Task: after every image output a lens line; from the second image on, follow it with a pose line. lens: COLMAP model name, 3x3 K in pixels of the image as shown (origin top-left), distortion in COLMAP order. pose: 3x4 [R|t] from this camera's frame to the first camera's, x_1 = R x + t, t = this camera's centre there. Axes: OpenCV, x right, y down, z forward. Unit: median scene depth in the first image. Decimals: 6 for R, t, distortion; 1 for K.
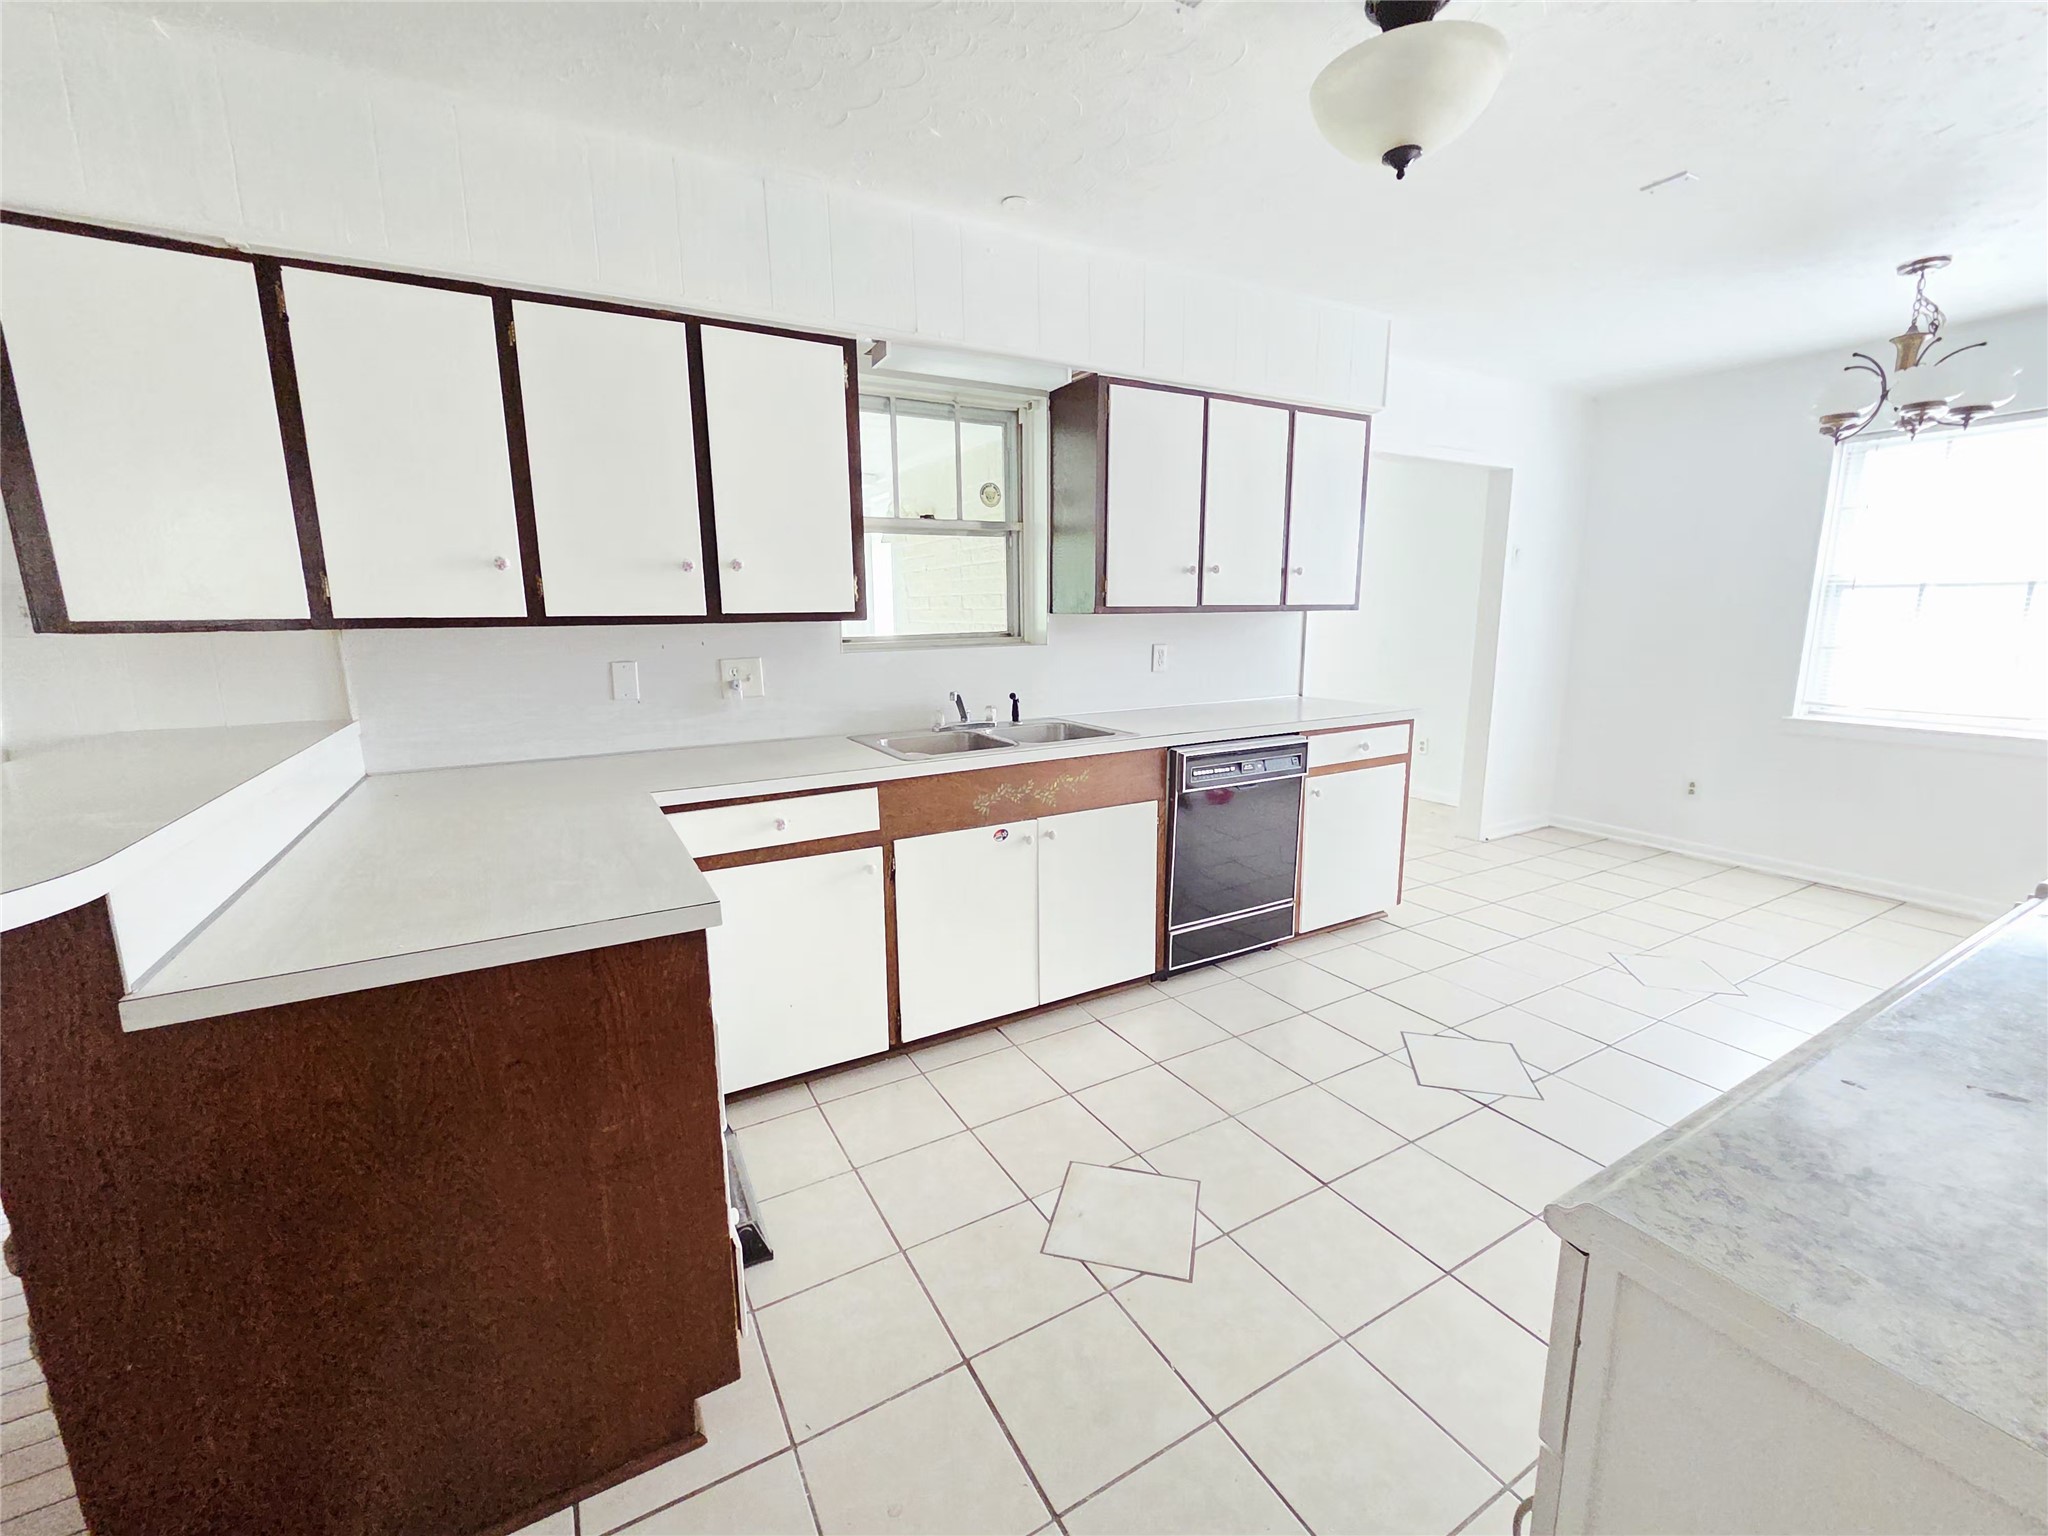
lens RADIAL K [[838.1, 0, 1029.1], [0, 838.1, 764.1], [0, 0, 1]] dist [0.001356, -0.001136]
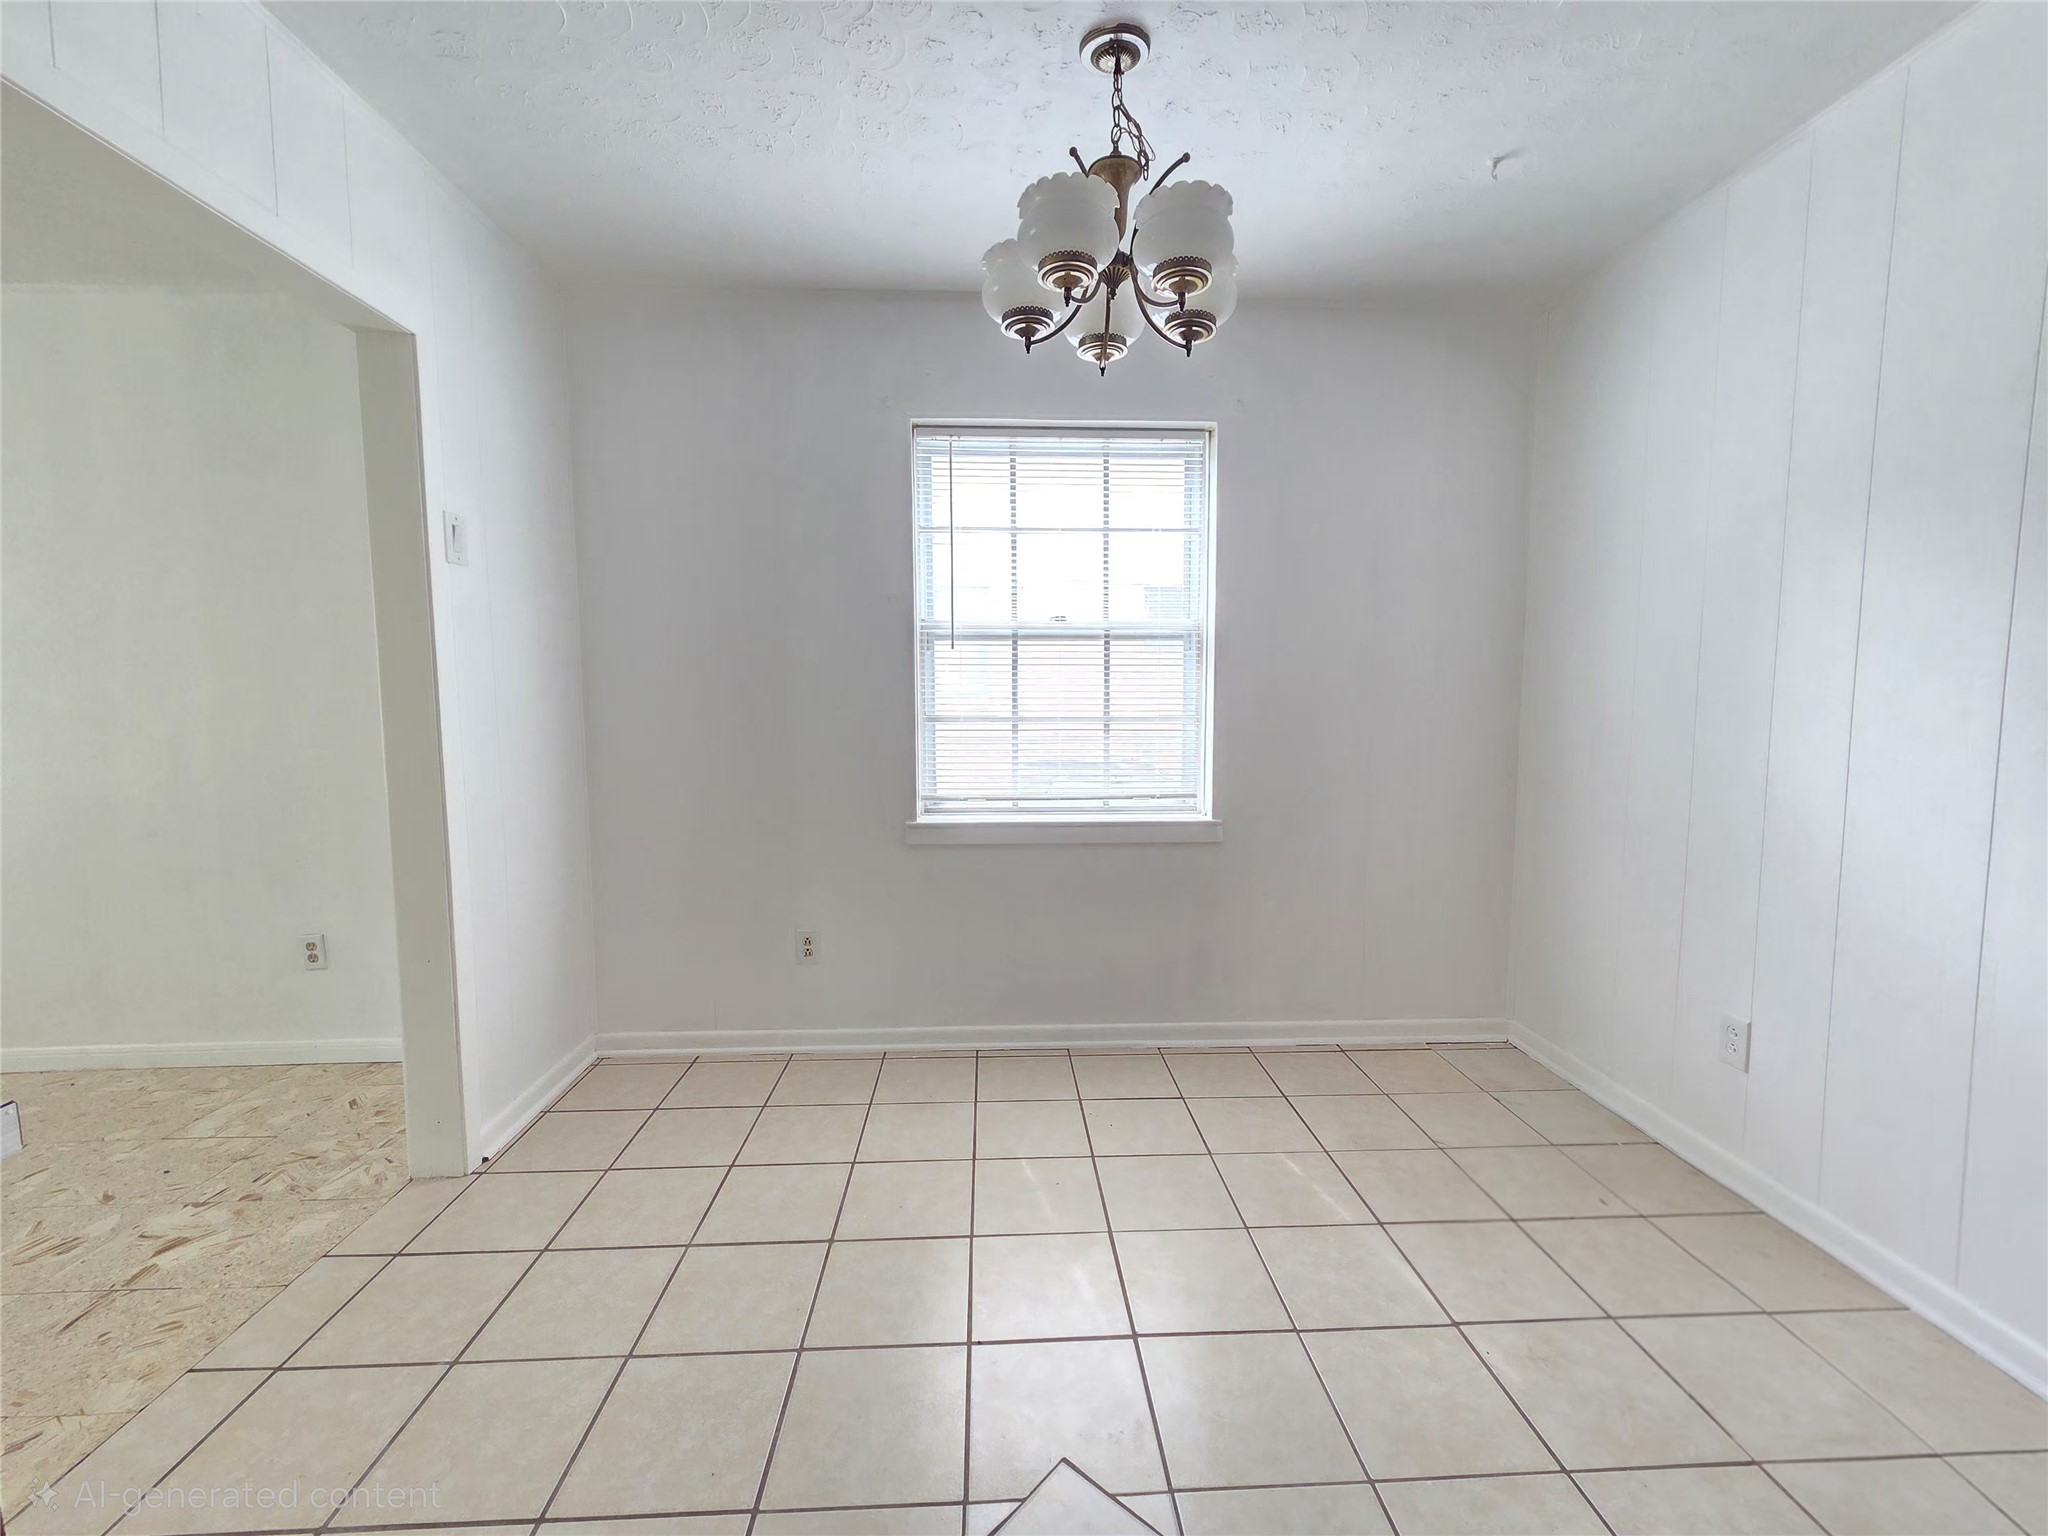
lens RADIAL K [[838.1, 0, 1034.8], [0, 838.1, 766.8], [0, 0, 1]] dist [0.001356, -0.001136]
pose [[0.452536, -0.067100, 0.889218, 0.571040], [0.159601, 0.987159, -0.006732, -0.132787], [-0.877348, 0.144967, 0.457434, 0.979457]]
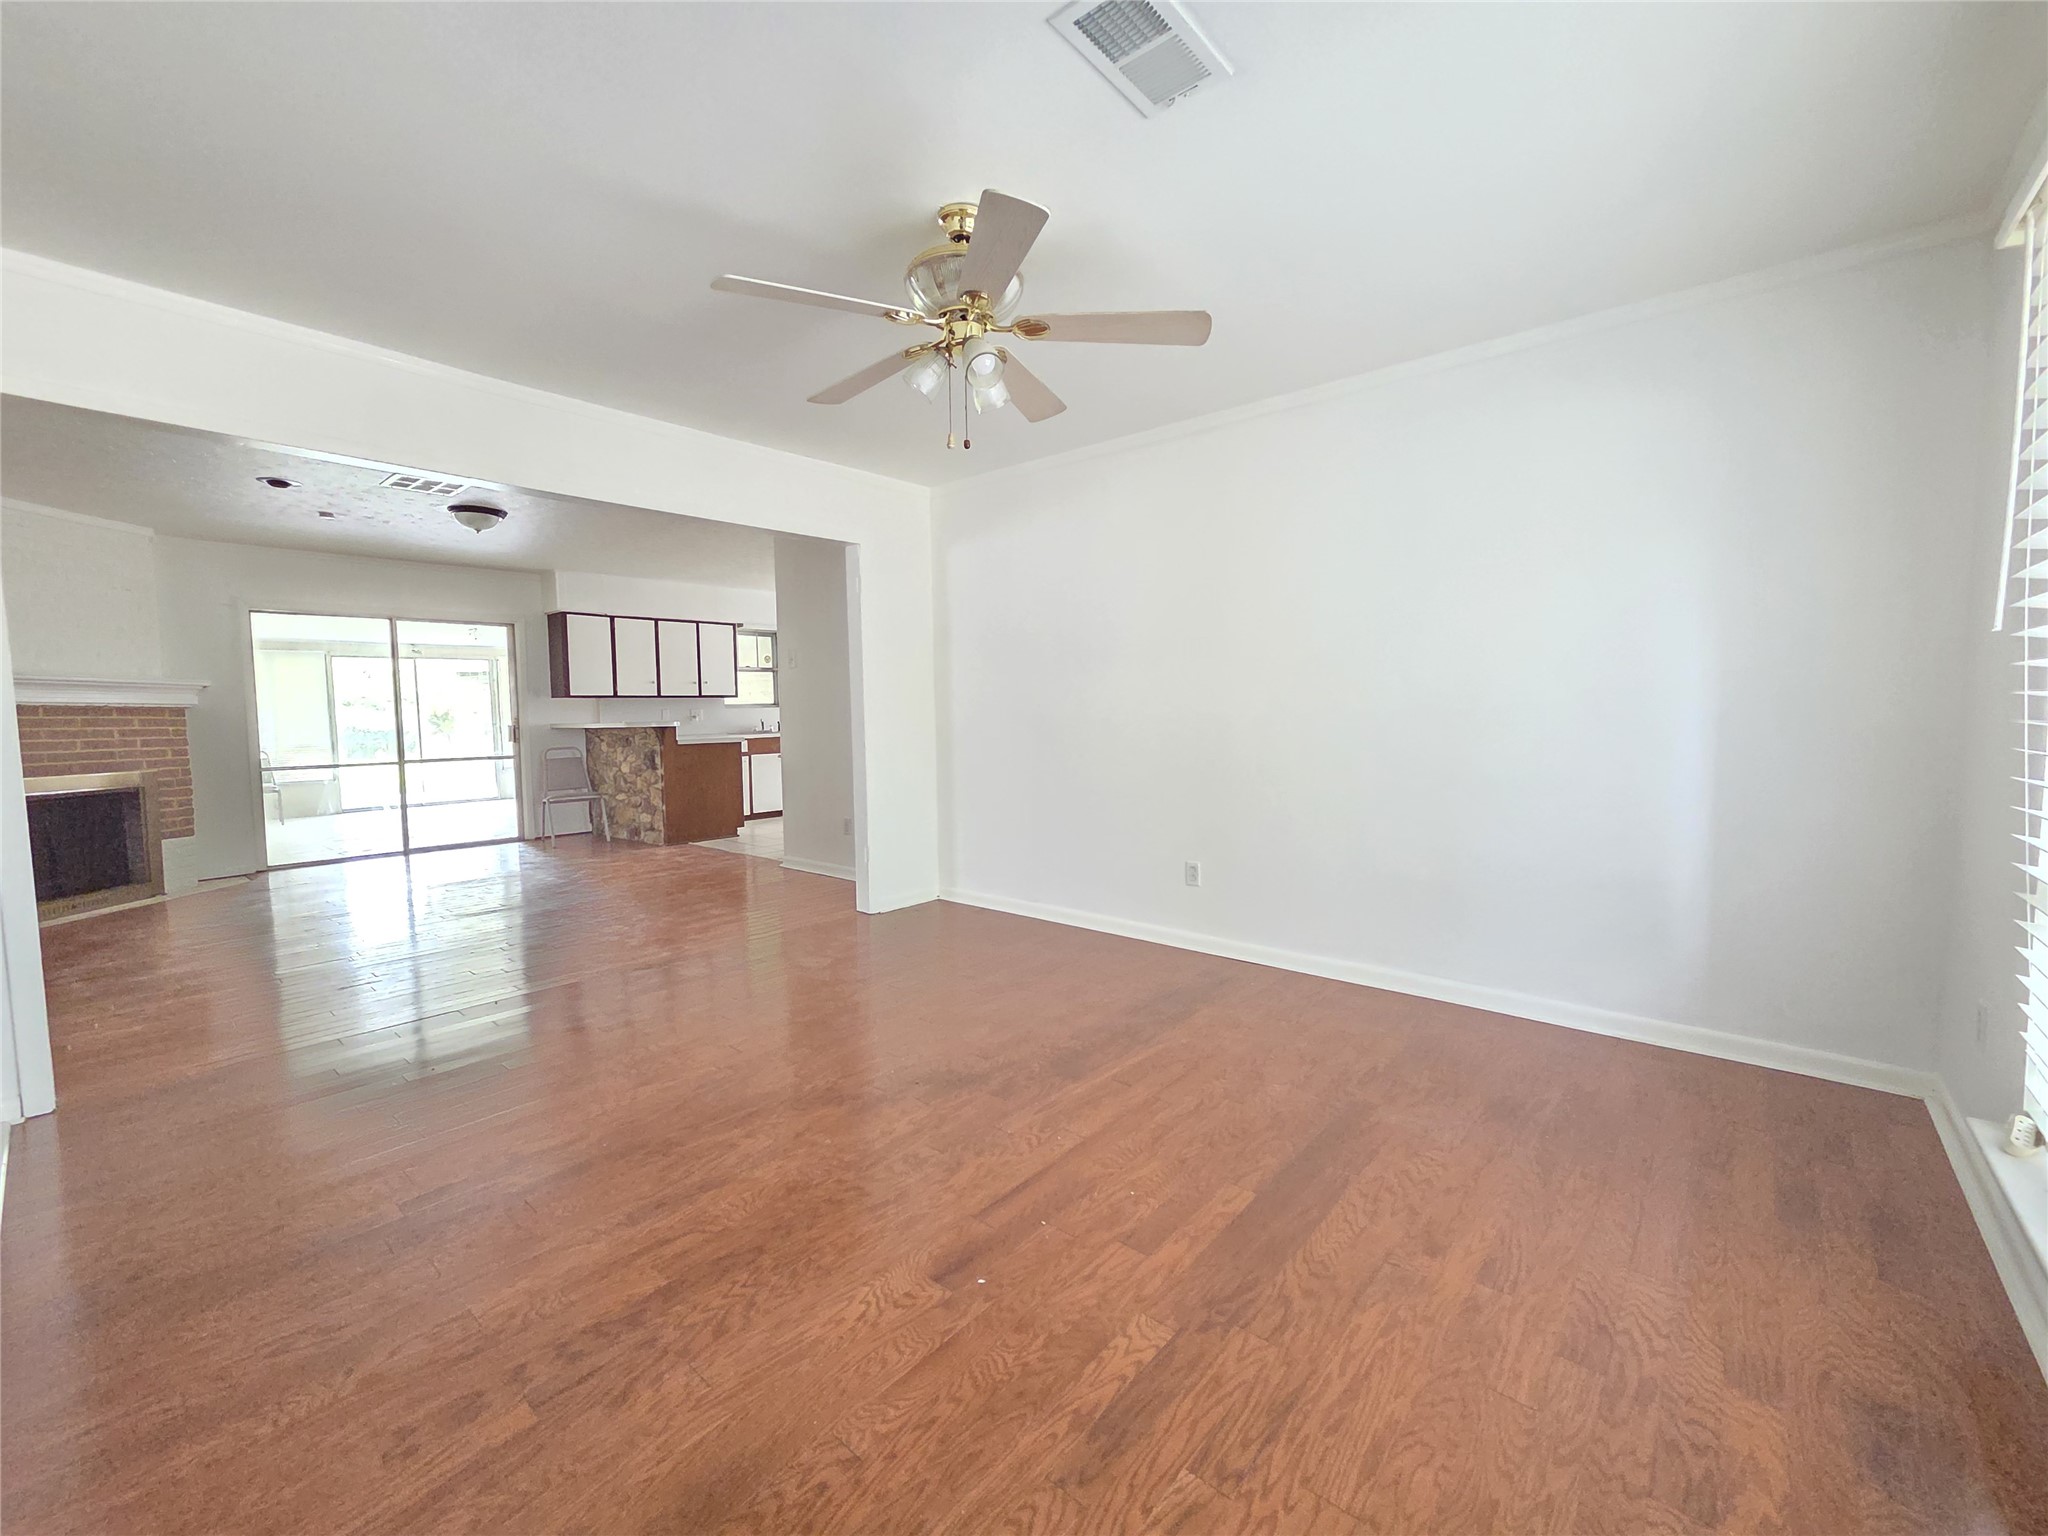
lens RADIAL K [[838.1, 0, 1022.6], [0, 838.1, 765.2], [0, 0, 1]] dist [0.001356, -0.001136]
pose [[0.945612, -0.026429, 0.324222, -0.215621], [0.065078, 0.991915, -0.108946, 0.585992], [-0.318721, 0.124121, 0.939687, -2.726083]]
